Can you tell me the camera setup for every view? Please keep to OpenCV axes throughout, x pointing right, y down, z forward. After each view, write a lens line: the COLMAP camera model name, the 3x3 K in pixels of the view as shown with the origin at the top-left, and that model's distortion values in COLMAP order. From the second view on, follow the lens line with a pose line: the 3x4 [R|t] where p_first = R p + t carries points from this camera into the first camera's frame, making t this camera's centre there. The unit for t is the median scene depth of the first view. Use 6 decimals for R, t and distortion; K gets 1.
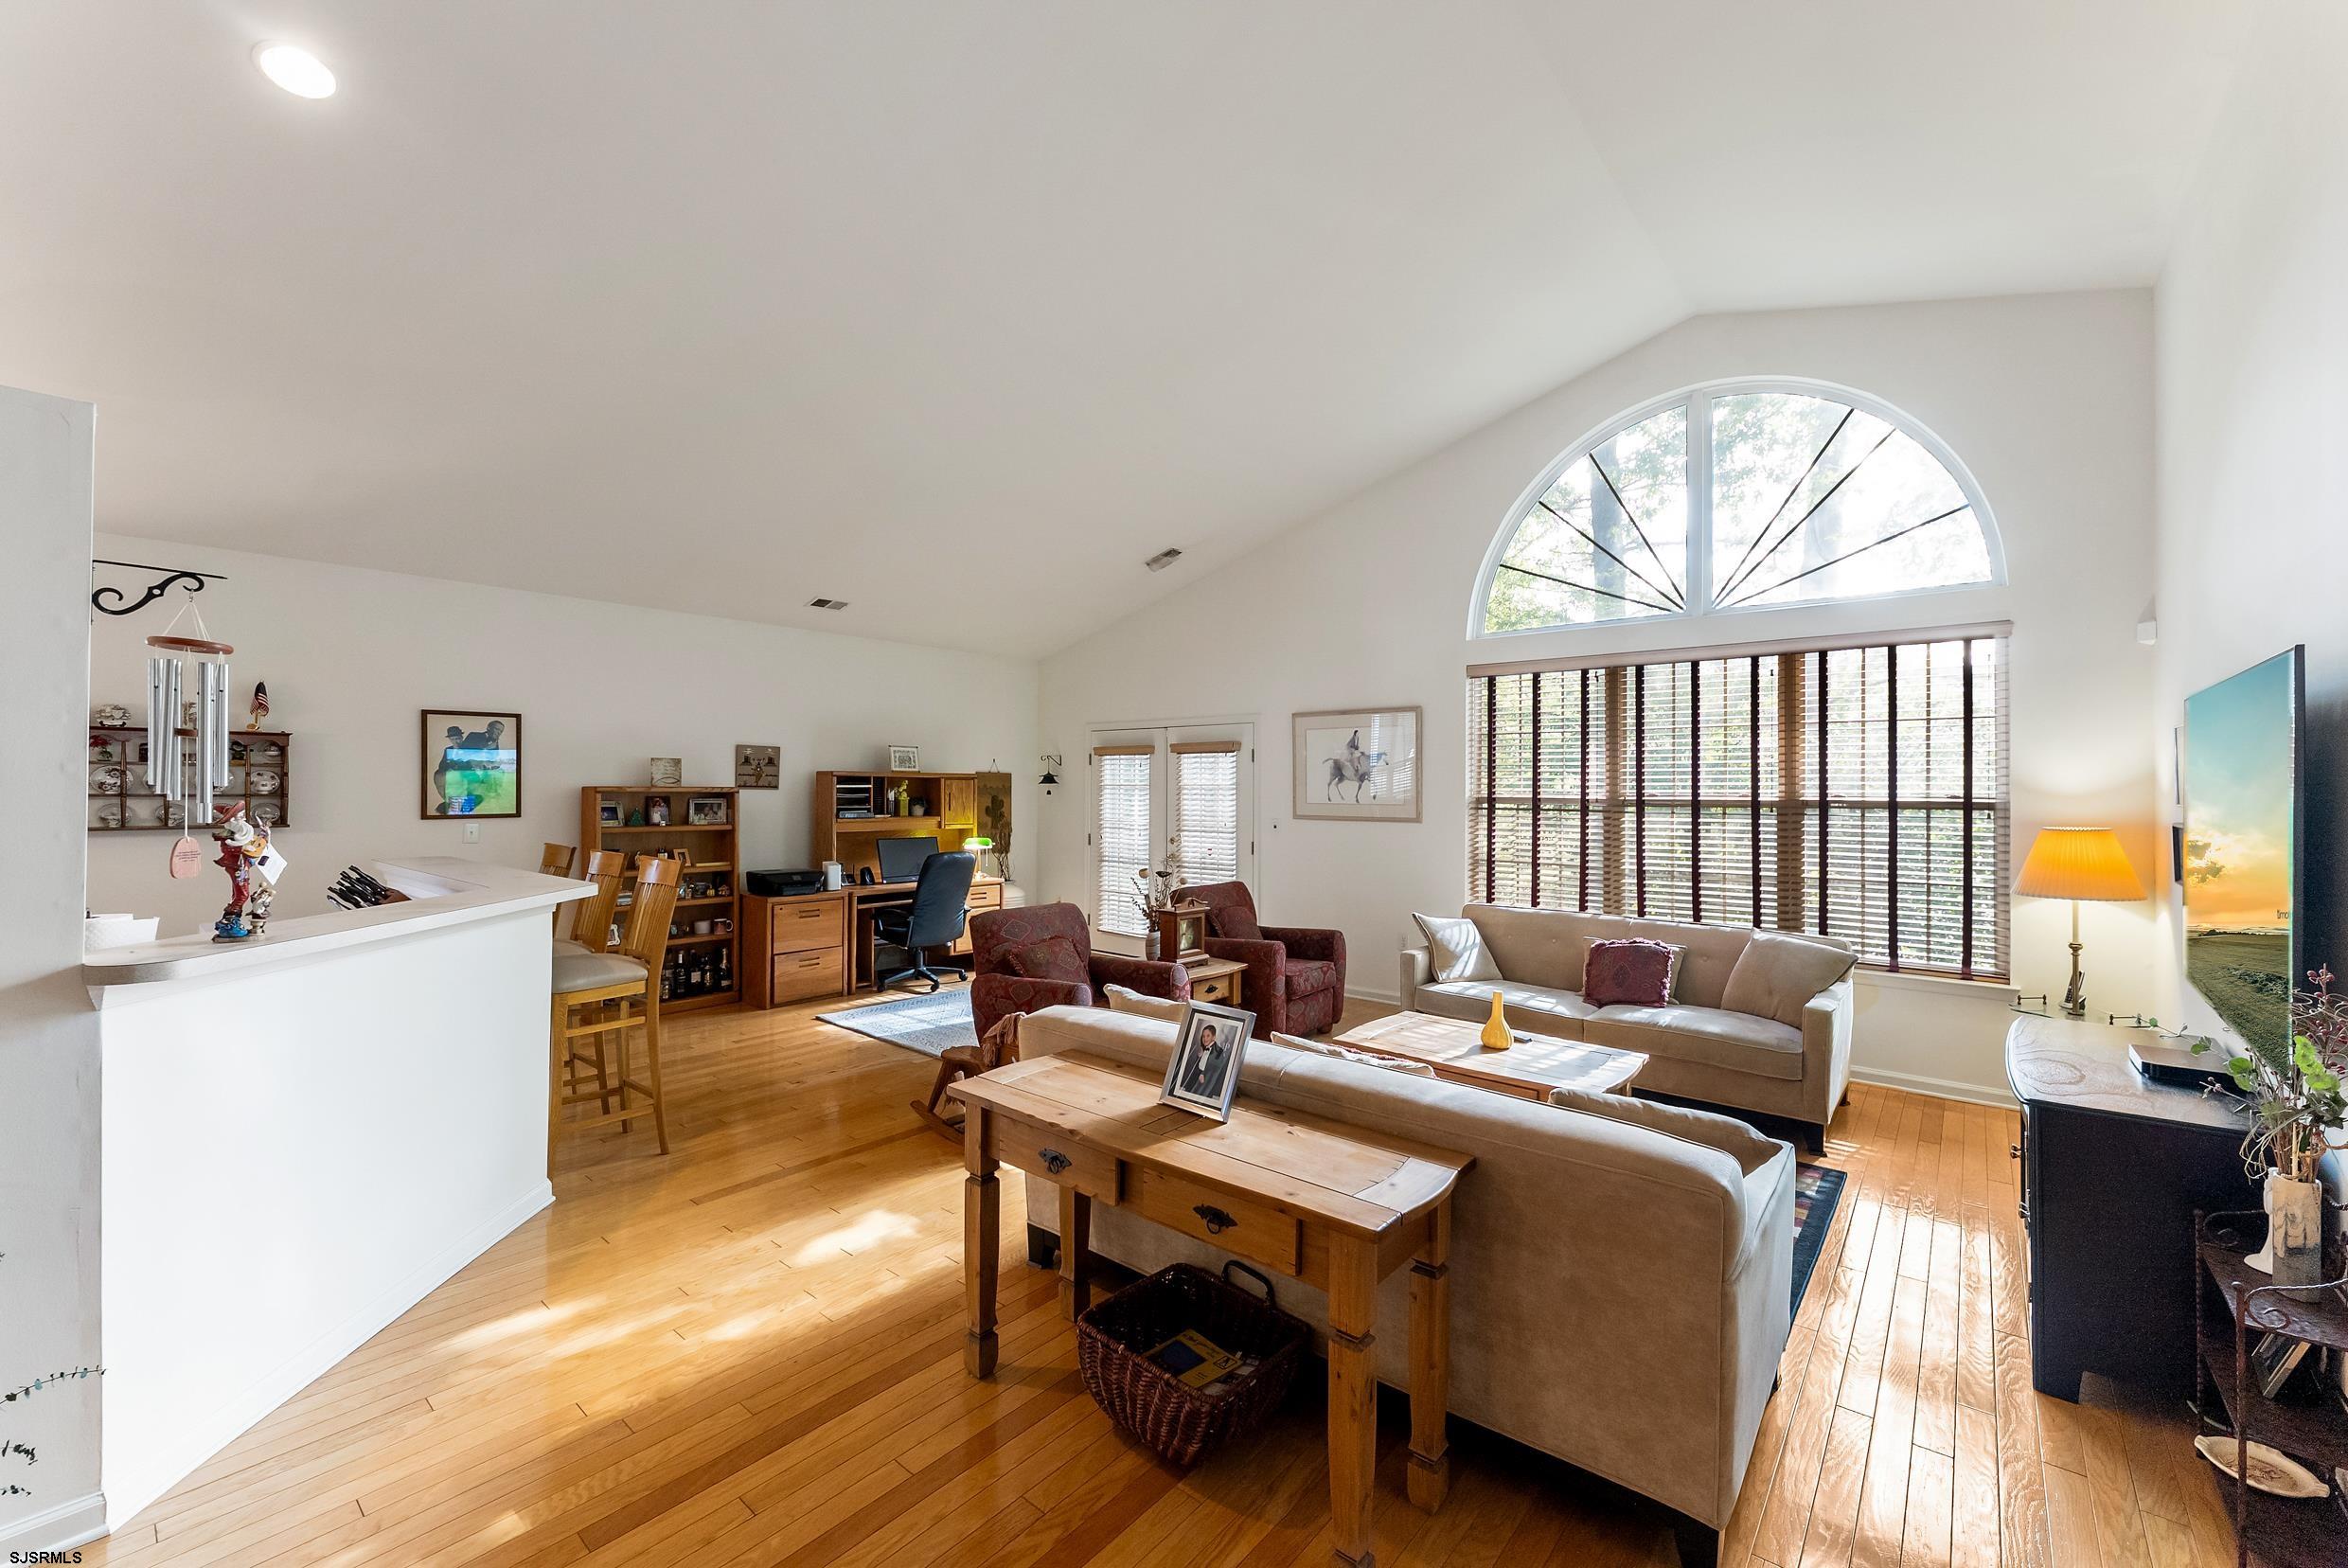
lens RADIAL K [[942.5, 0, 1175.0], [0, 942.5, 779.7], [0, 0, 1]] dist [0.001367, -0.000461]
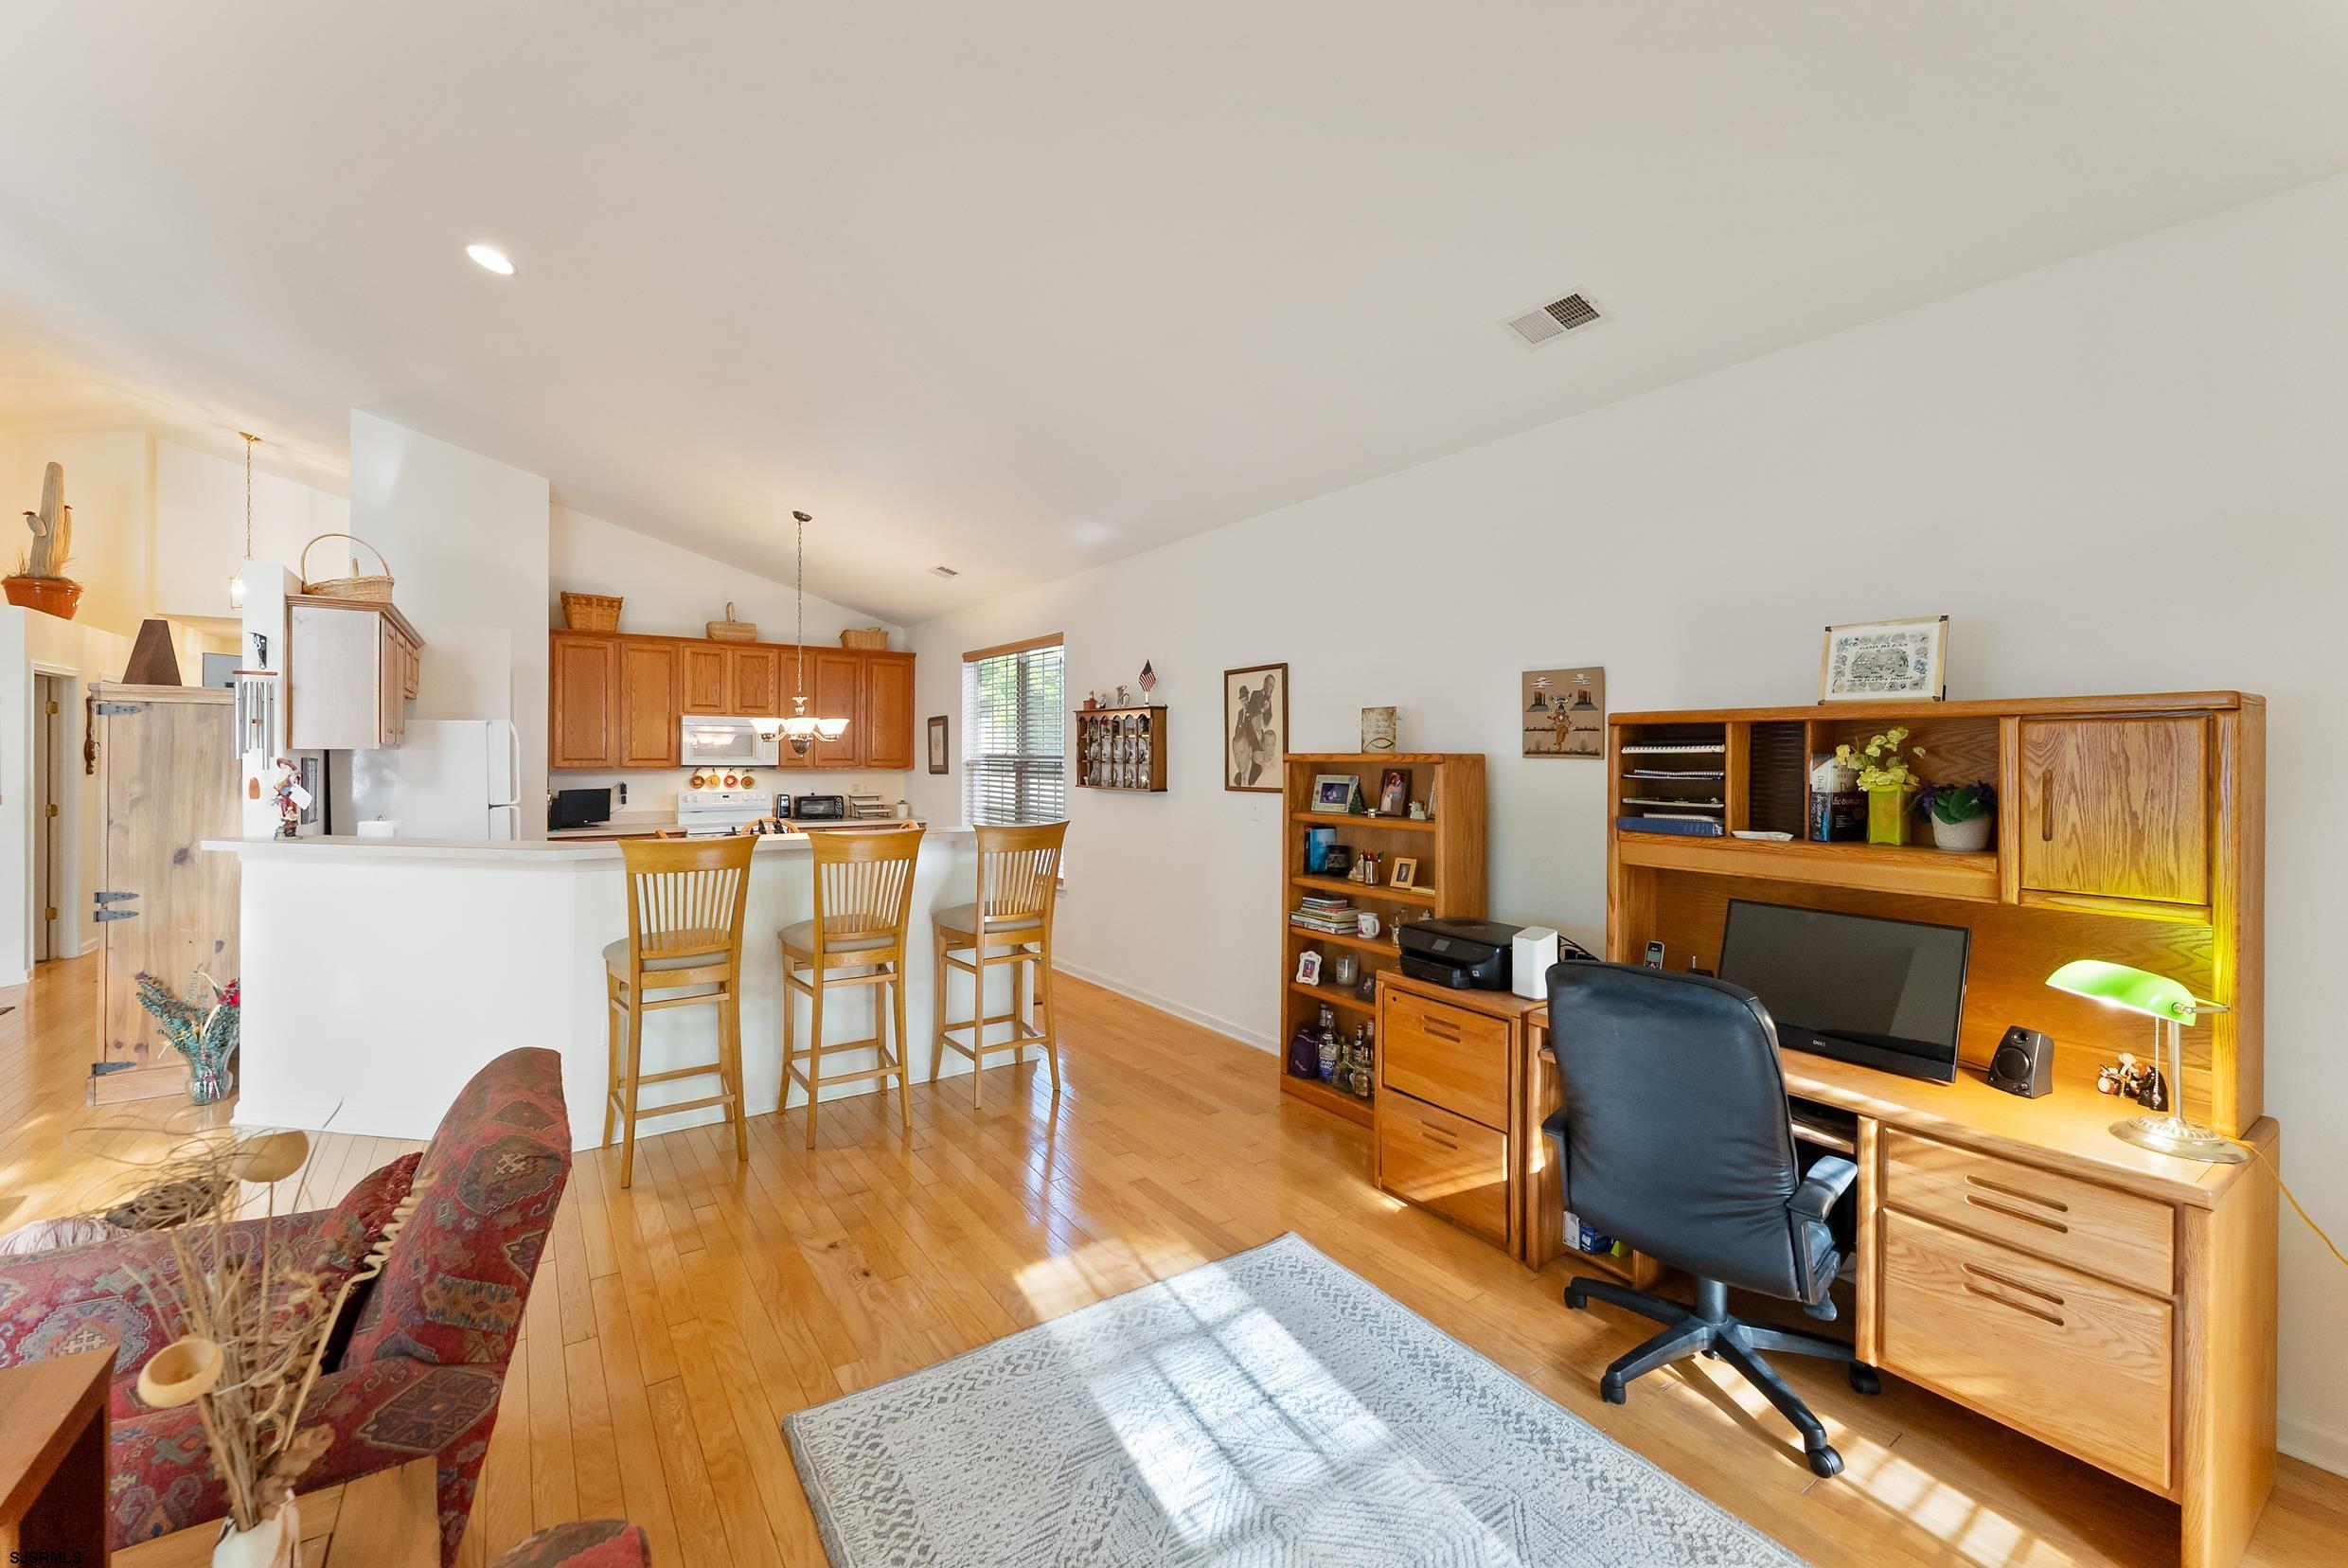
lens RADIAL K [[957.1, 0, 1174.7], [0, 957.1, 766.2], [0, 0, 1]] dist [-0.000813, -0.000169]
pose [[-0.255749, 0.004511, -0.966733, 0.103301], [0.003382, 0.999987, 0.003772, 0.013575], [0.966737, -0.002305, -0.255761, 1.090422]]
